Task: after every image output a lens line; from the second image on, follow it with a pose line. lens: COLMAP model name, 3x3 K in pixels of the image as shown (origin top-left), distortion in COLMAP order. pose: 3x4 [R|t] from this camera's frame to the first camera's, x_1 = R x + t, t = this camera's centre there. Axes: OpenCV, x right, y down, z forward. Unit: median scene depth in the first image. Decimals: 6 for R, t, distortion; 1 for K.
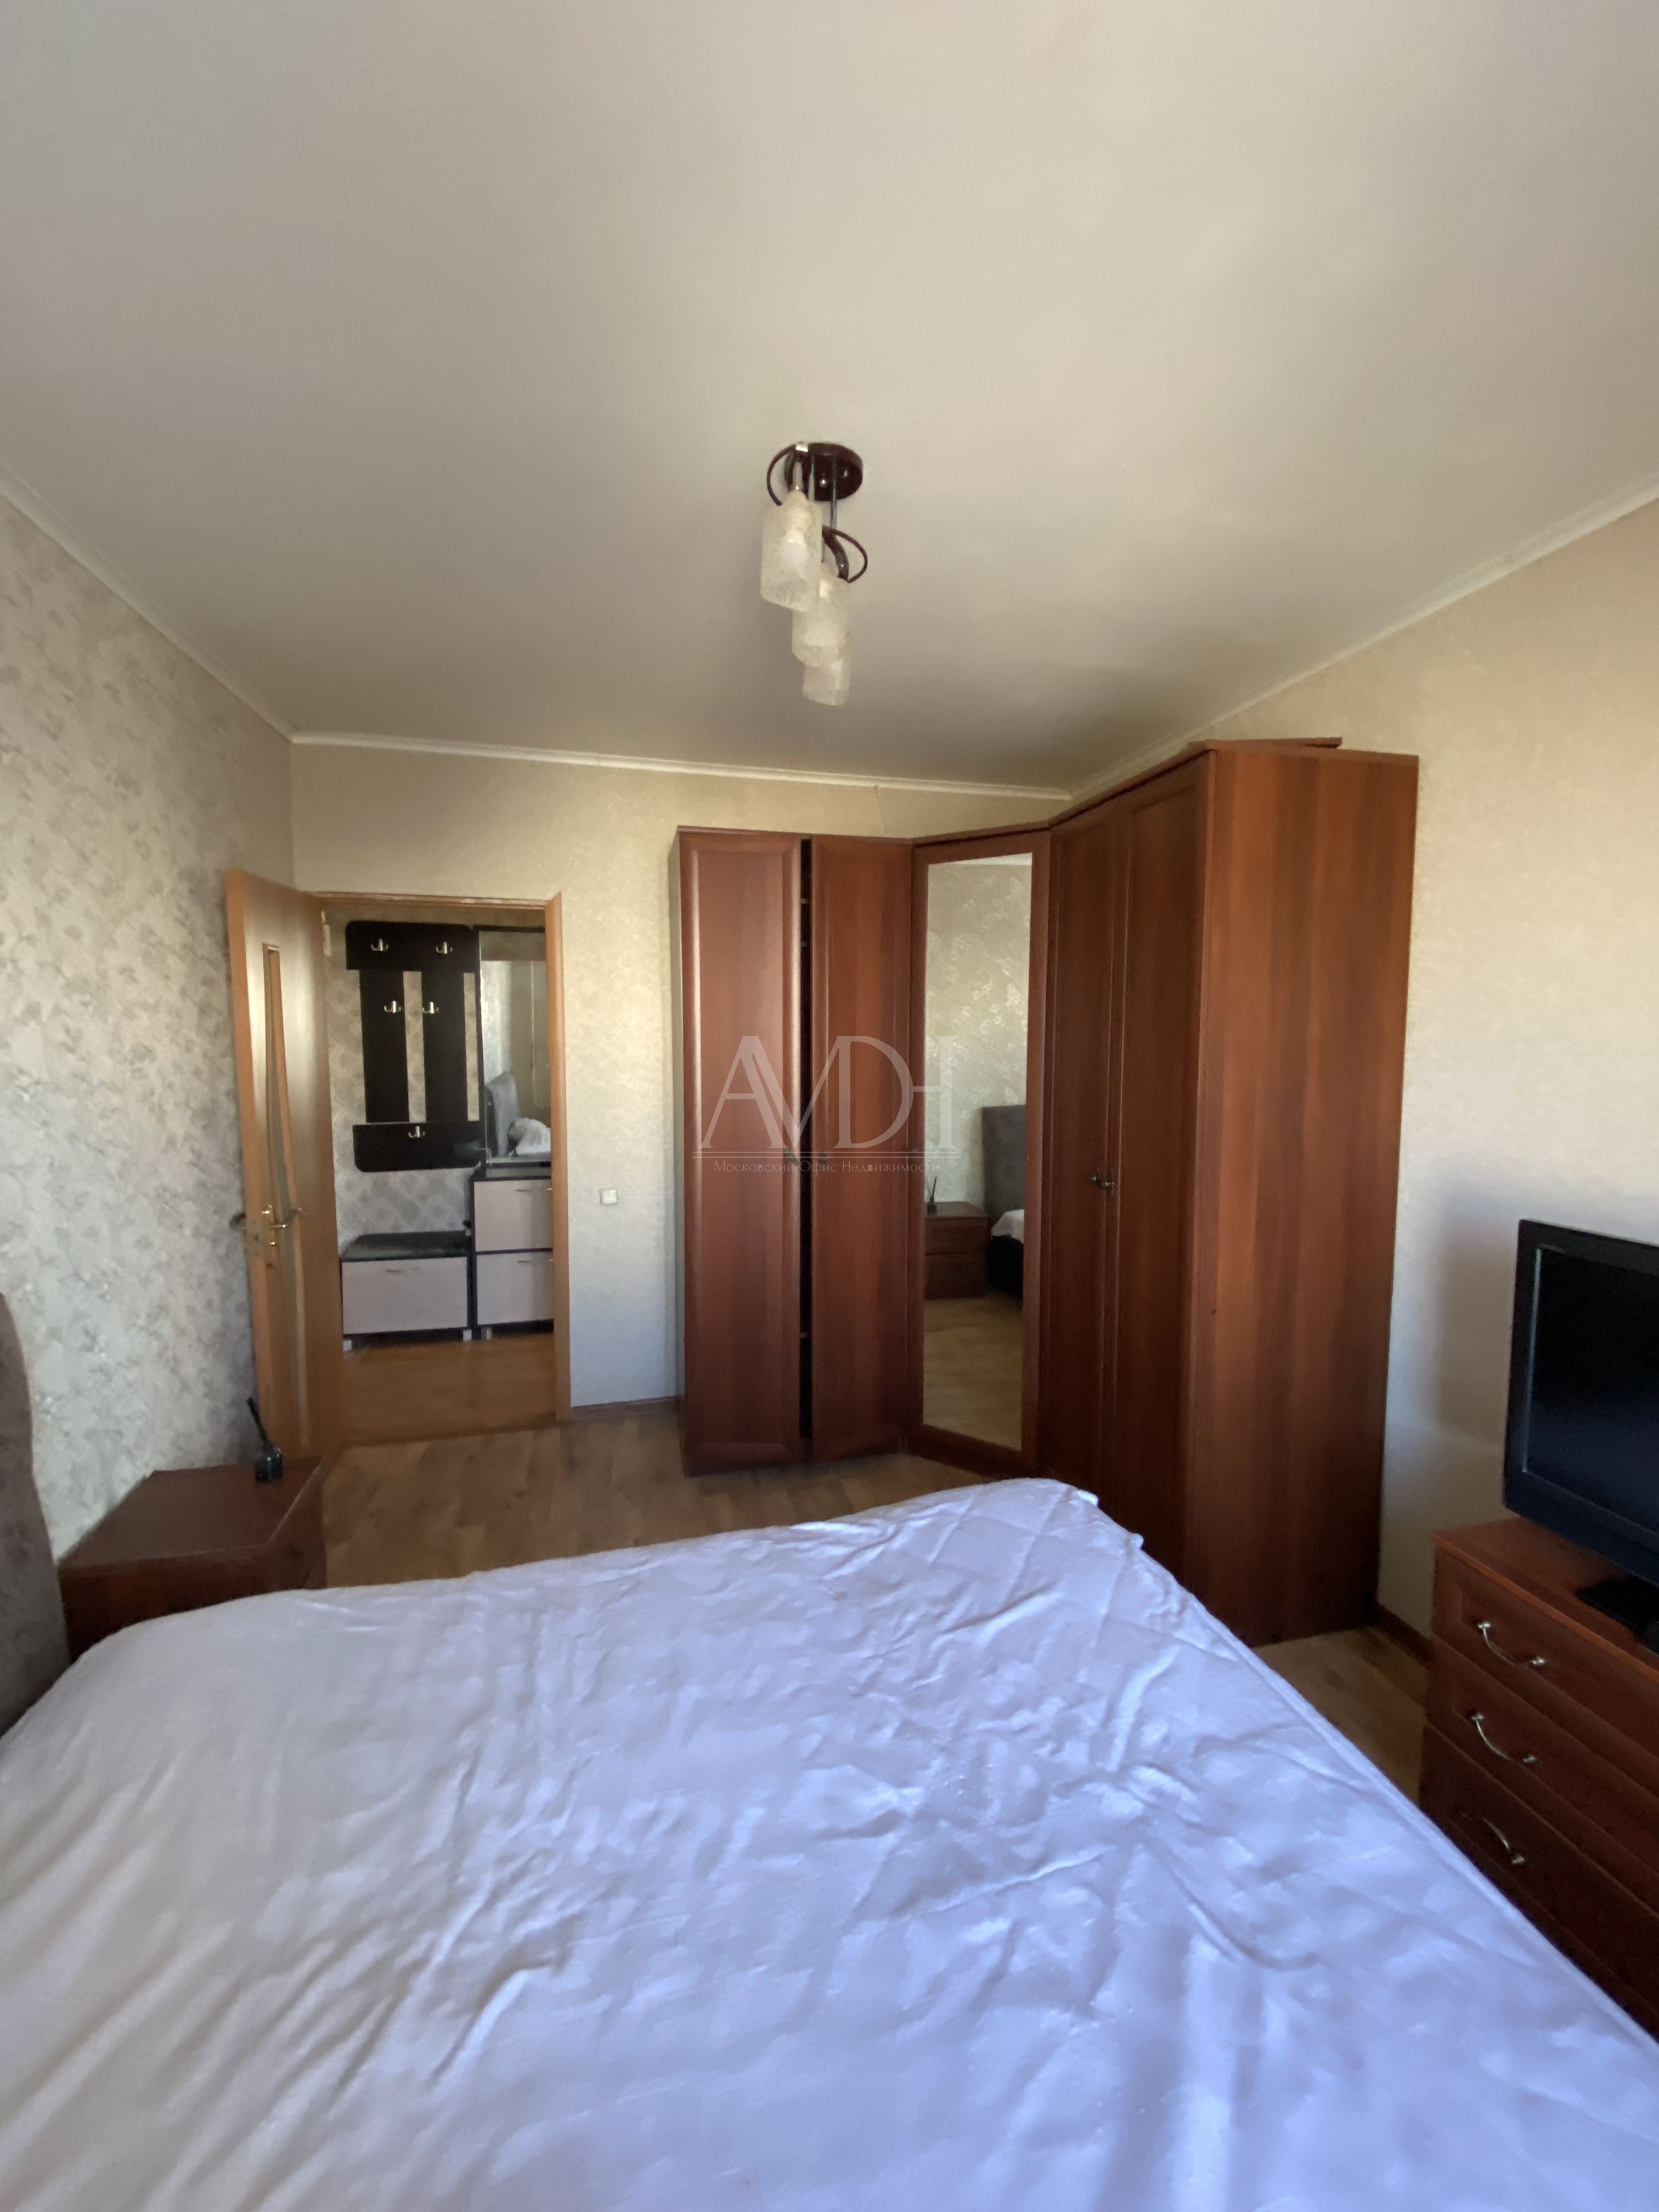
lens RADIAL K [[884.7, 0, 832.6], [0, 884.7, 1104.9], [0, 0, 1]] dist [0.008377, -0.014766]
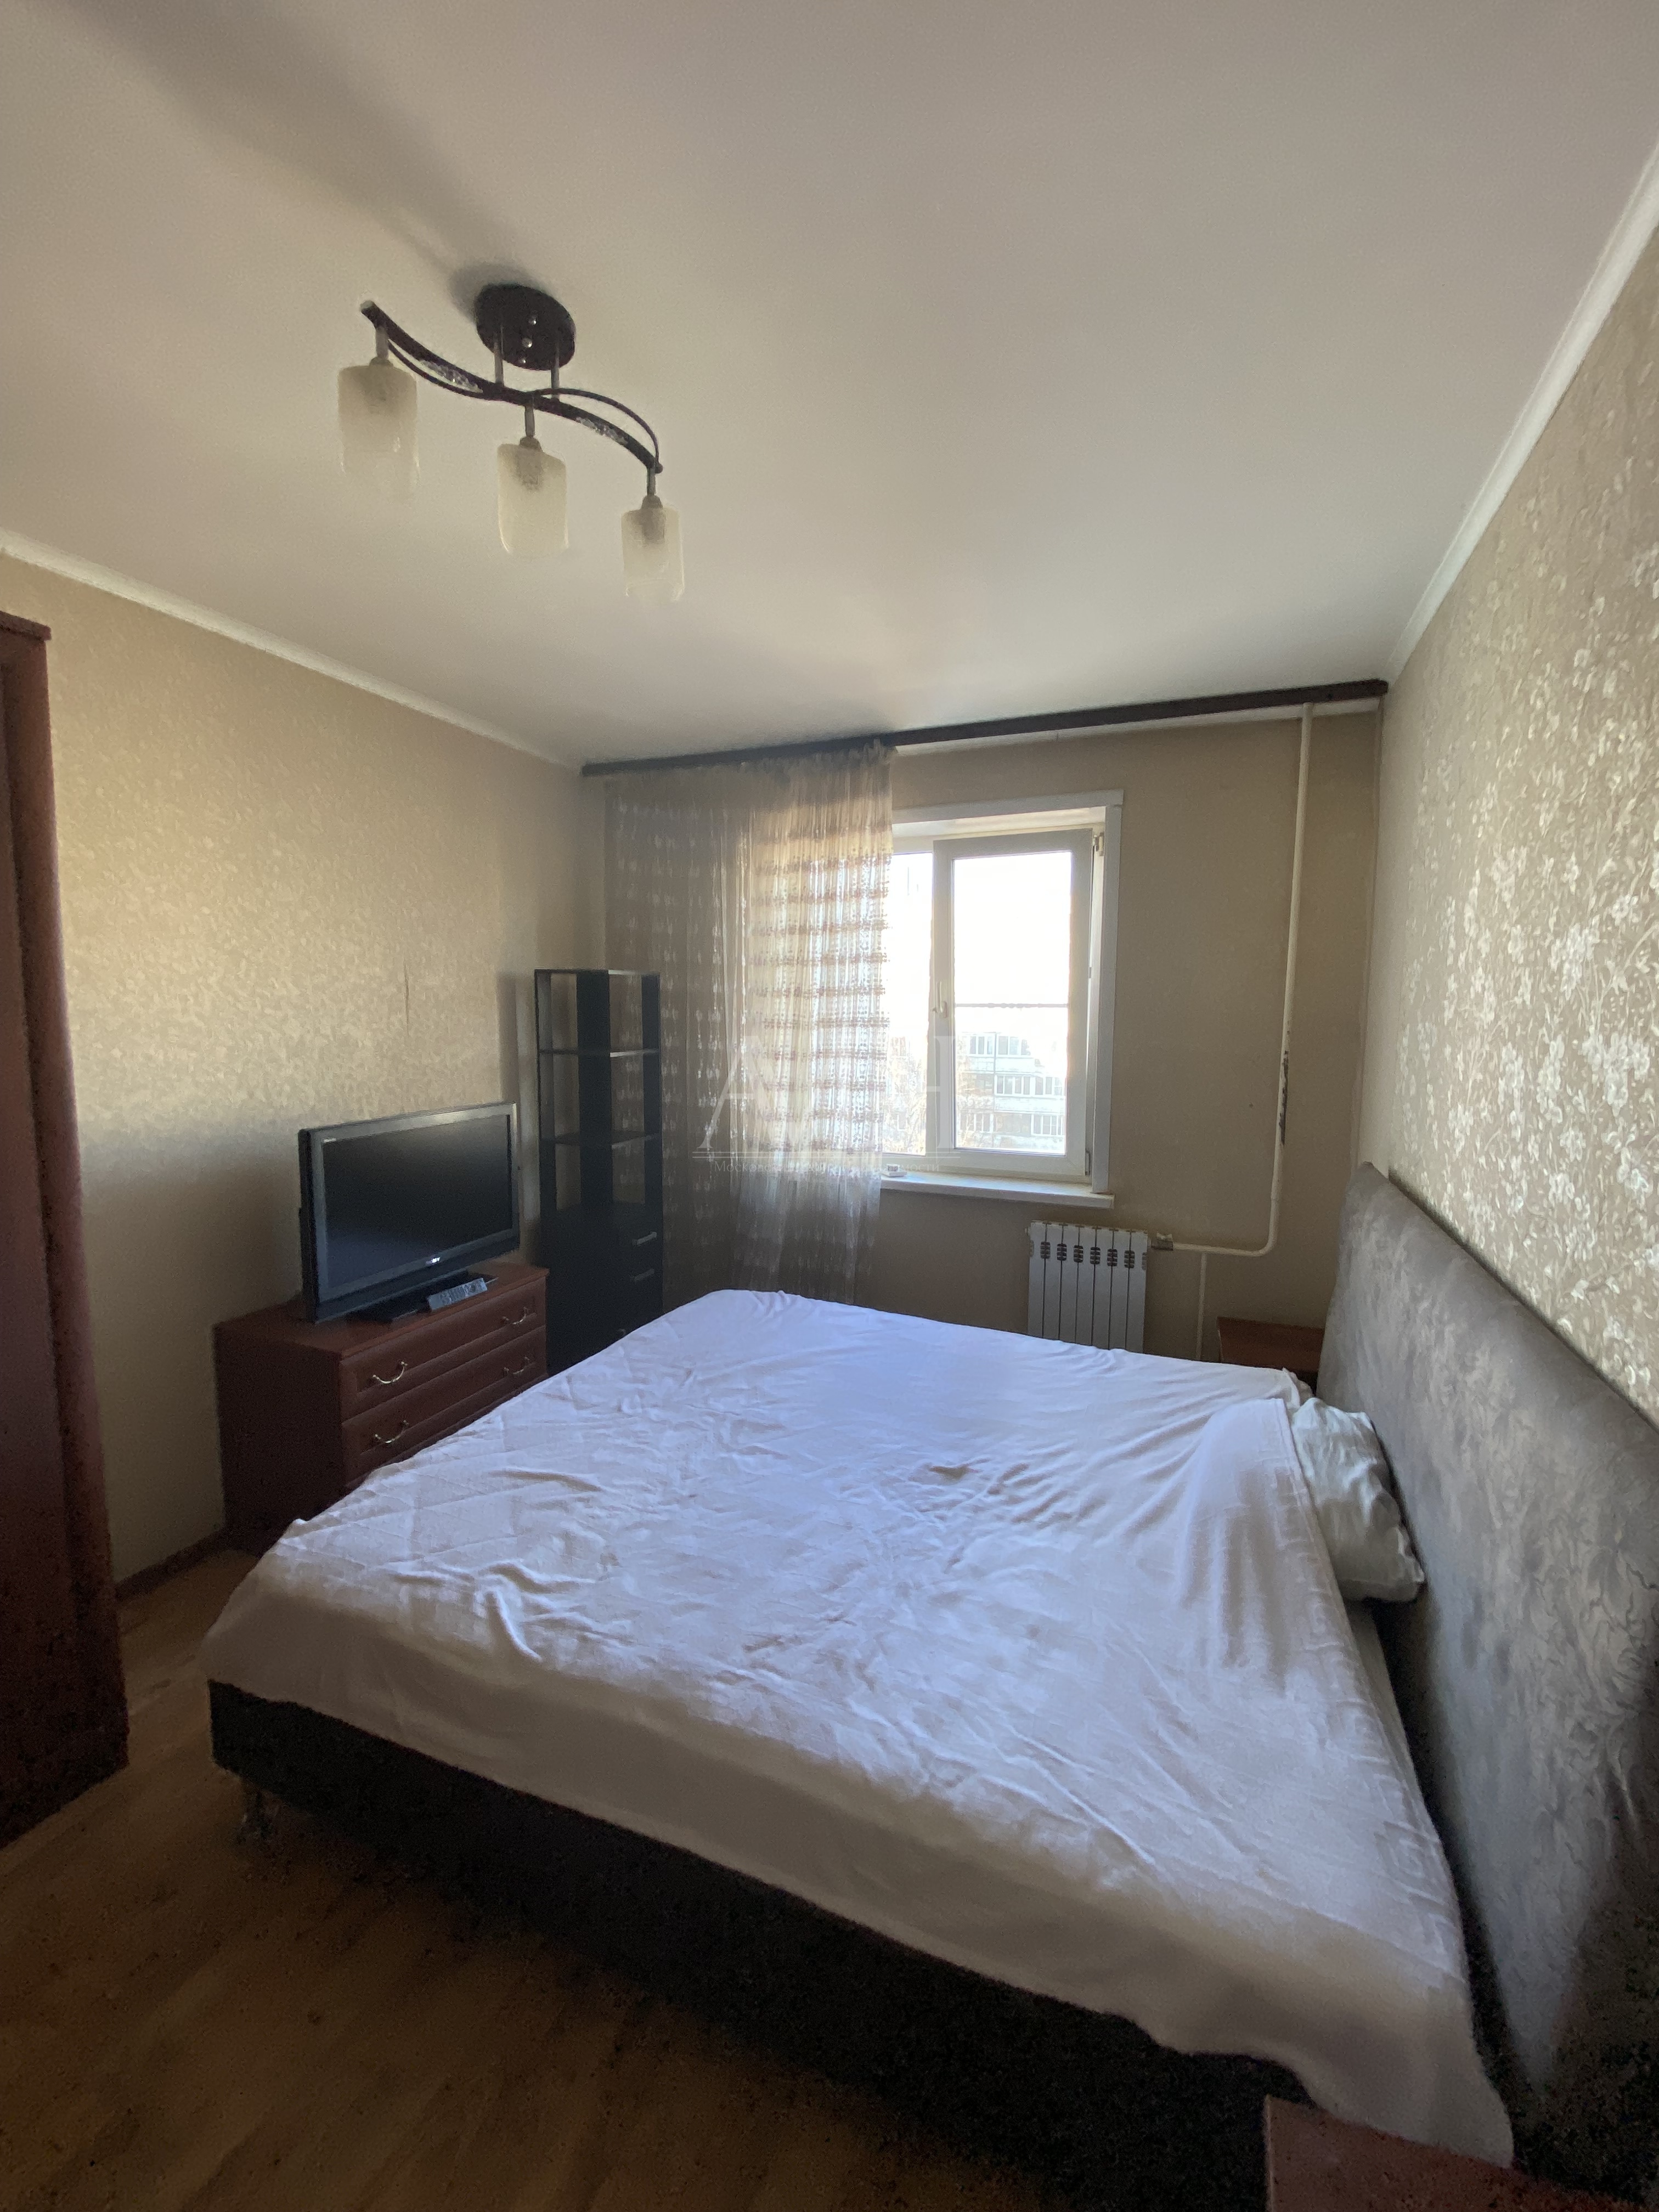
lens RADIAL K [[884.7, 0, 836.4], [0, 884.7, 1087.9], [0, 0, 1]] dist [0.008377, -0.014766]
pose [[-0.818613, -0.058966, 0.571310, -0.859951], [0.039980, 0.986453, 0.159099, -0.154856], [-0.572952, 0.153082, -0.805166, 1.800390]]
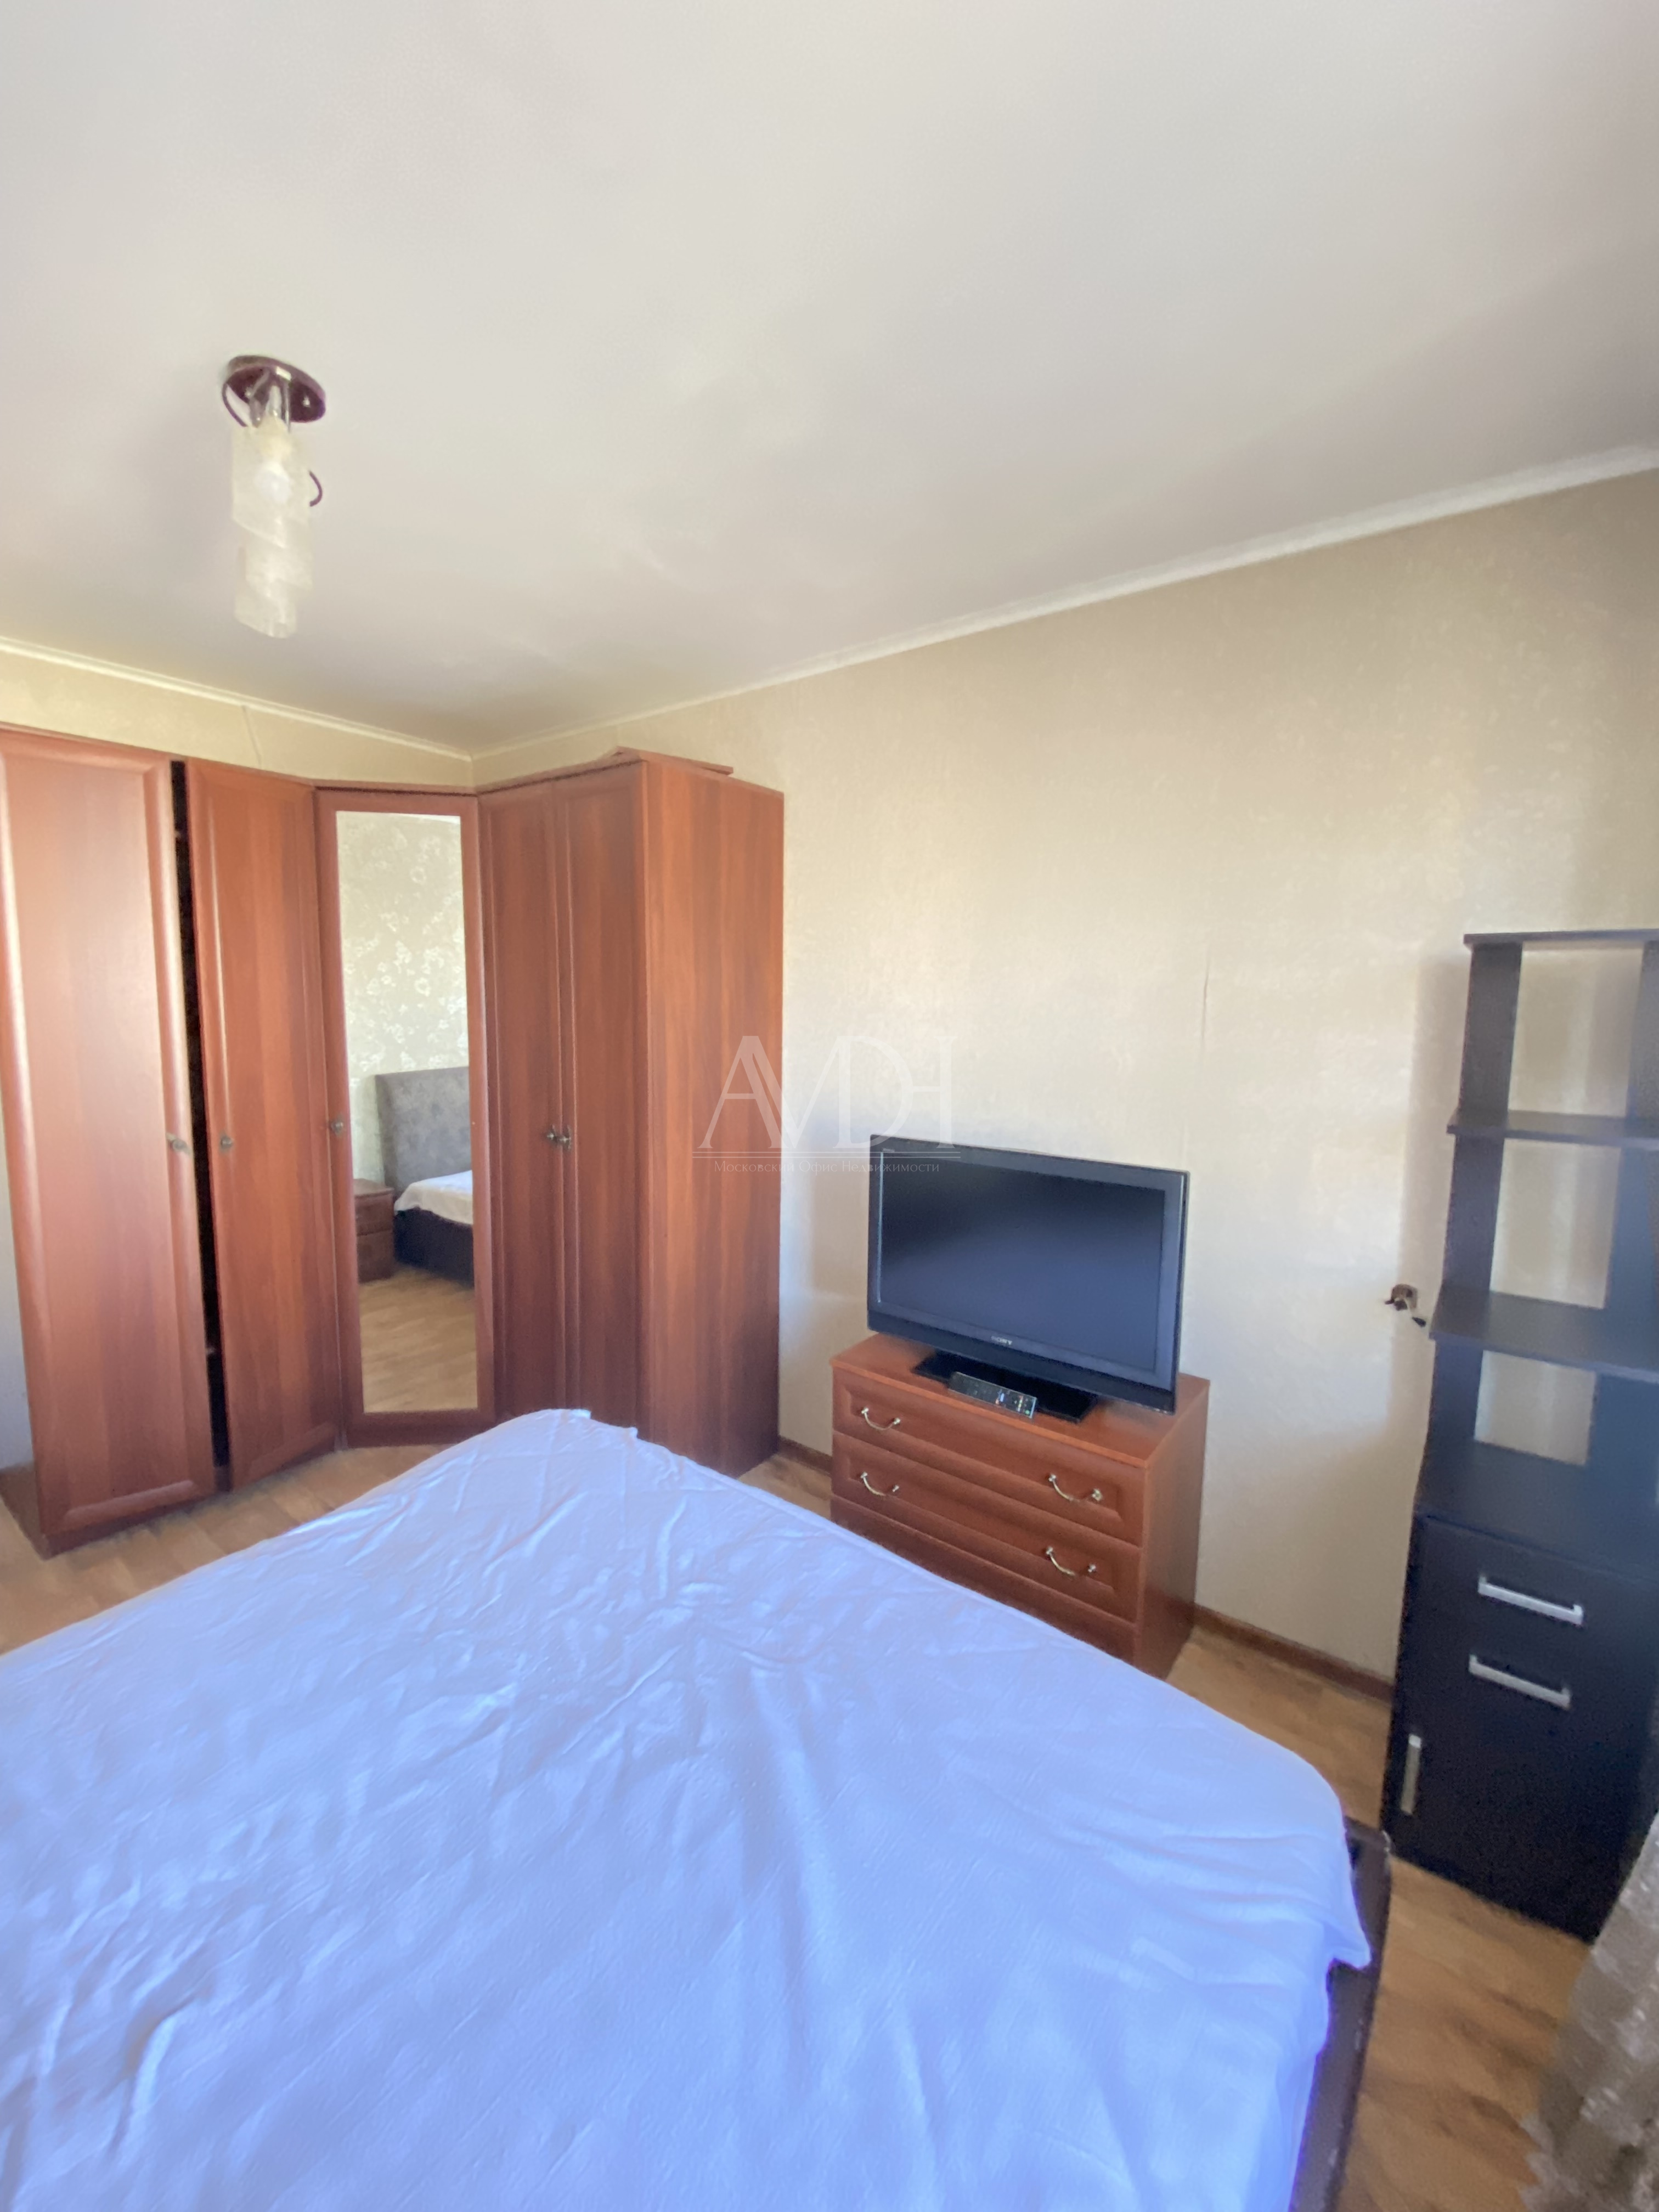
lens RADIAL K [[884.7, 0, 824.9], [0, 884.7, 1108.0], [0, 0, 1]] dist [0.008377, -0.014766]
pose [[0.770719, -0.066295, 0.633717, -0.218930], [0.036901, 0.997547, 0.059478, -0.005914], [-0.636106, -0.022456, 0.771275, -0.085333]]
